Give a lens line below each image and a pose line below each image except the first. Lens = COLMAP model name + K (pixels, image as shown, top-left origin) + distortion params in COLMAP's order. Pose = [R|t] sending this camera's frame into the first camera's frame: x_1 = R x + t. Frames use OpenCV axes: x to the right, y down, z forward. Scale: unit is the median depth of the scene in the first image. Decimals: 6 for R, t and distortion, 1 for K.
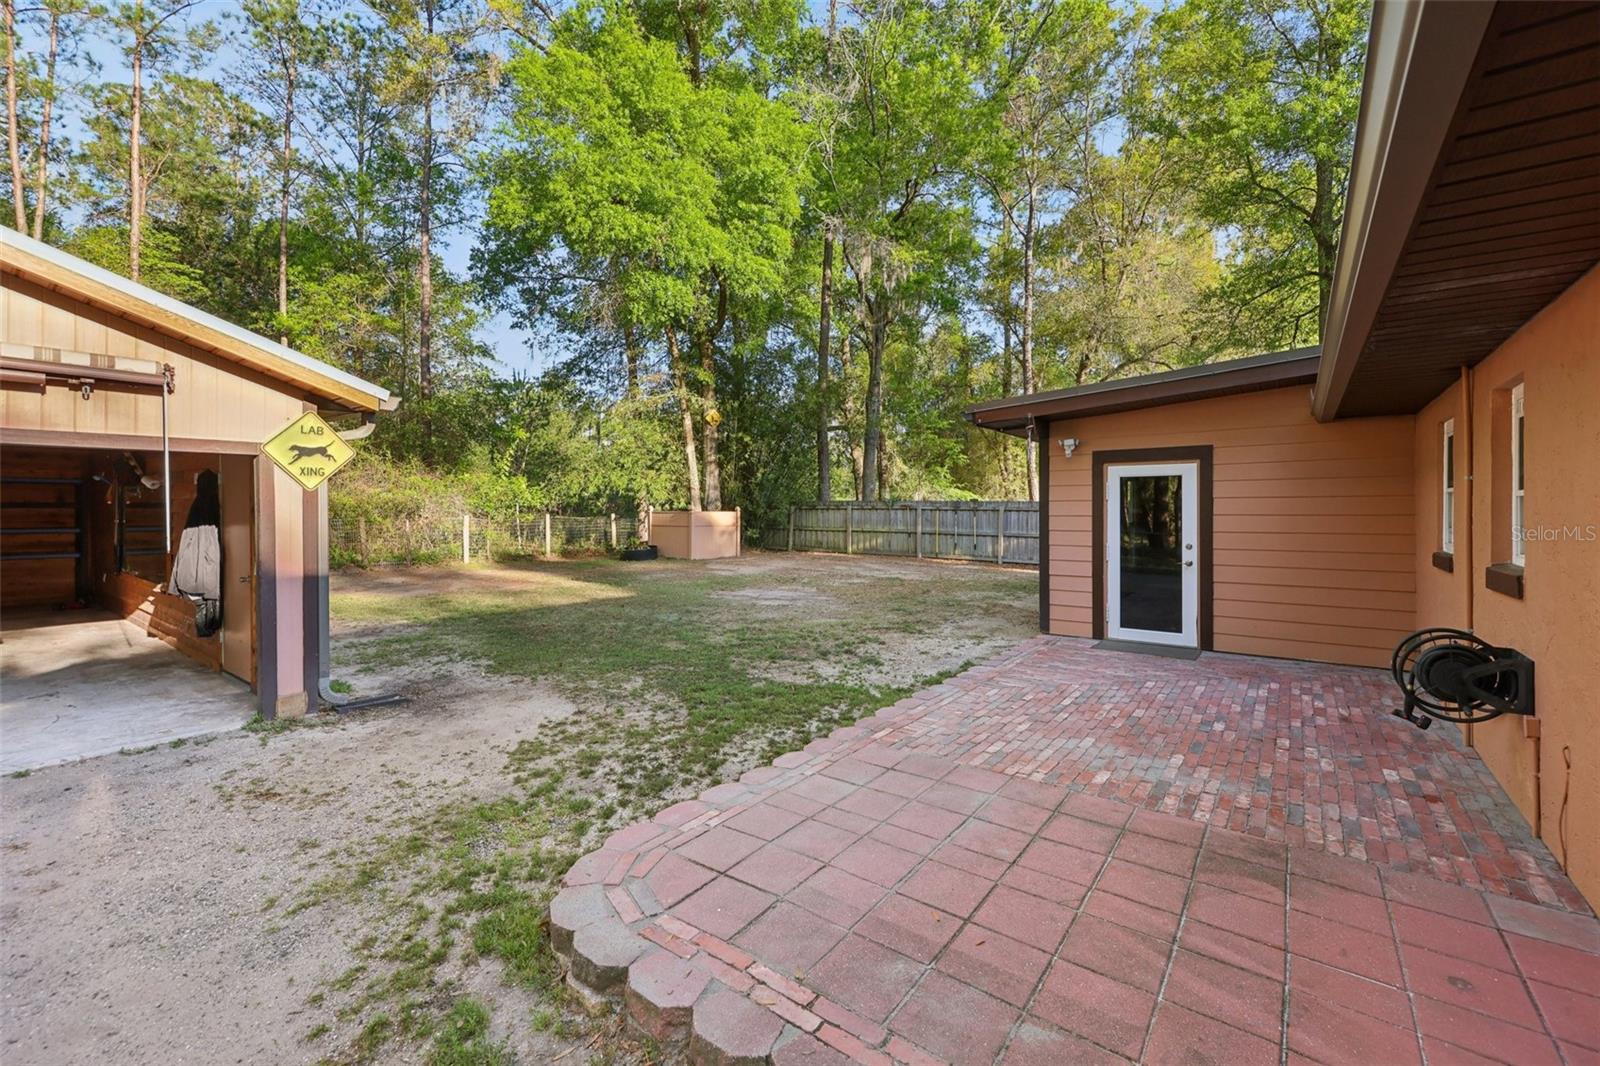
lens RADIAL K [[671.5, 0, 801.5], [0, 671.5, 512.1], [0, 0, 1]] dist [0.002144, -0.000498]
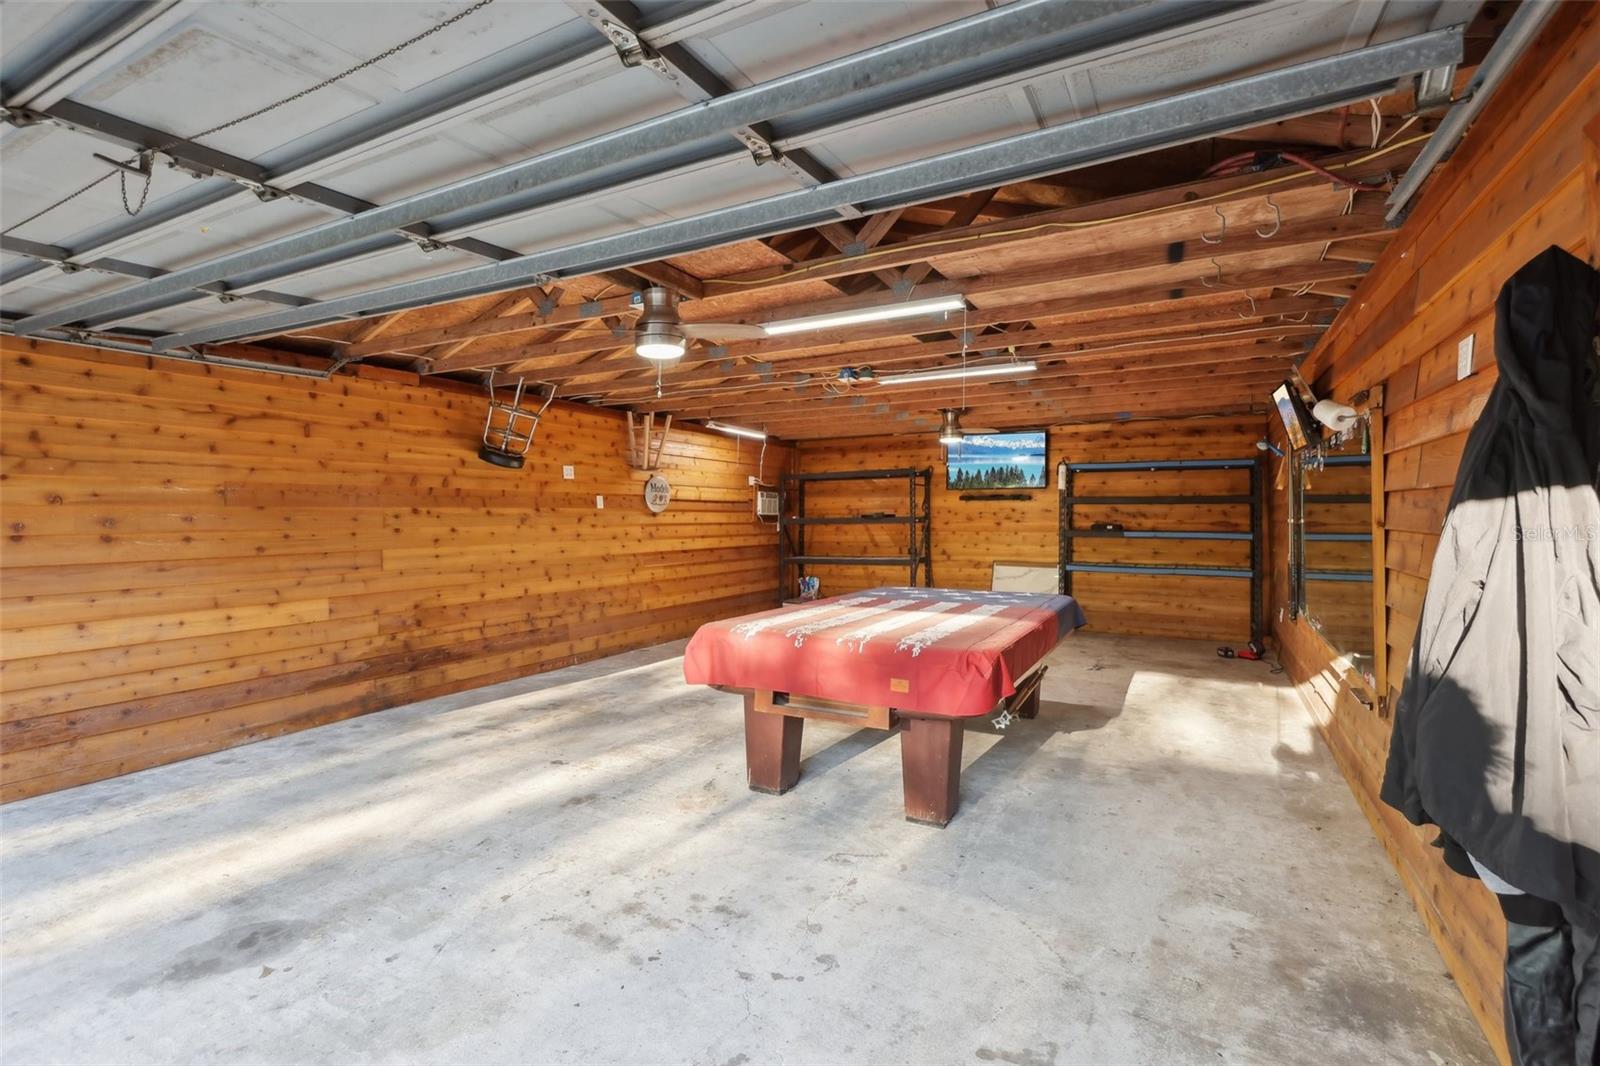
lens RADIAL K [[729.9, 0, 796.4], [0, 729.9, 459.7], [0, 0, 1]] dist [0.009640, 0.000107]
pose [[0.144493, -0.075941, -0.986587, -0.847161], [-0.009507, 0.996898, -0.078127, 0.024641], [0.989460, 0.020668, 0.143323, 0.897377]]
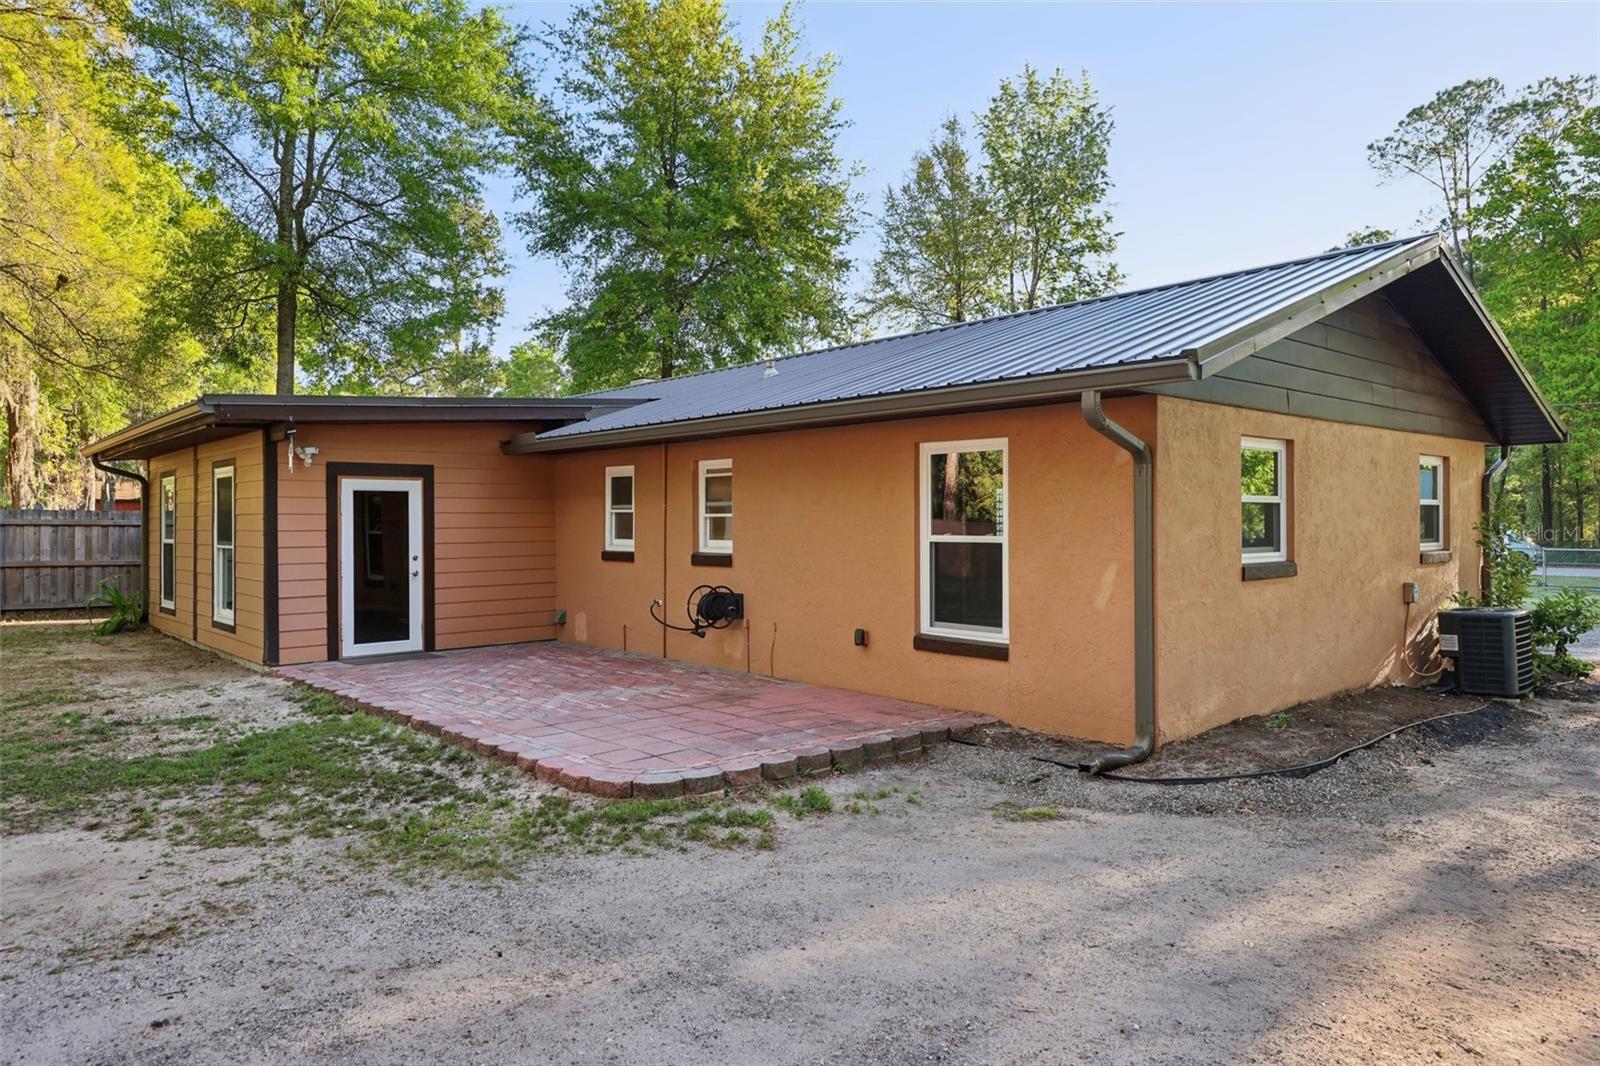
lens RADIAL K [[1002.9, 0, 808.3], [0, 1002.9, 515.2], [0, 0, 1]] dist [0.008918, 0.002698]
pose [[0.202565, 0.002976, 0.979264, -1.251772], [0.006739, 0.999967, -0.004433, -0.008034], [-0.979246, 0.007497, 0.202538, 0.085456]]
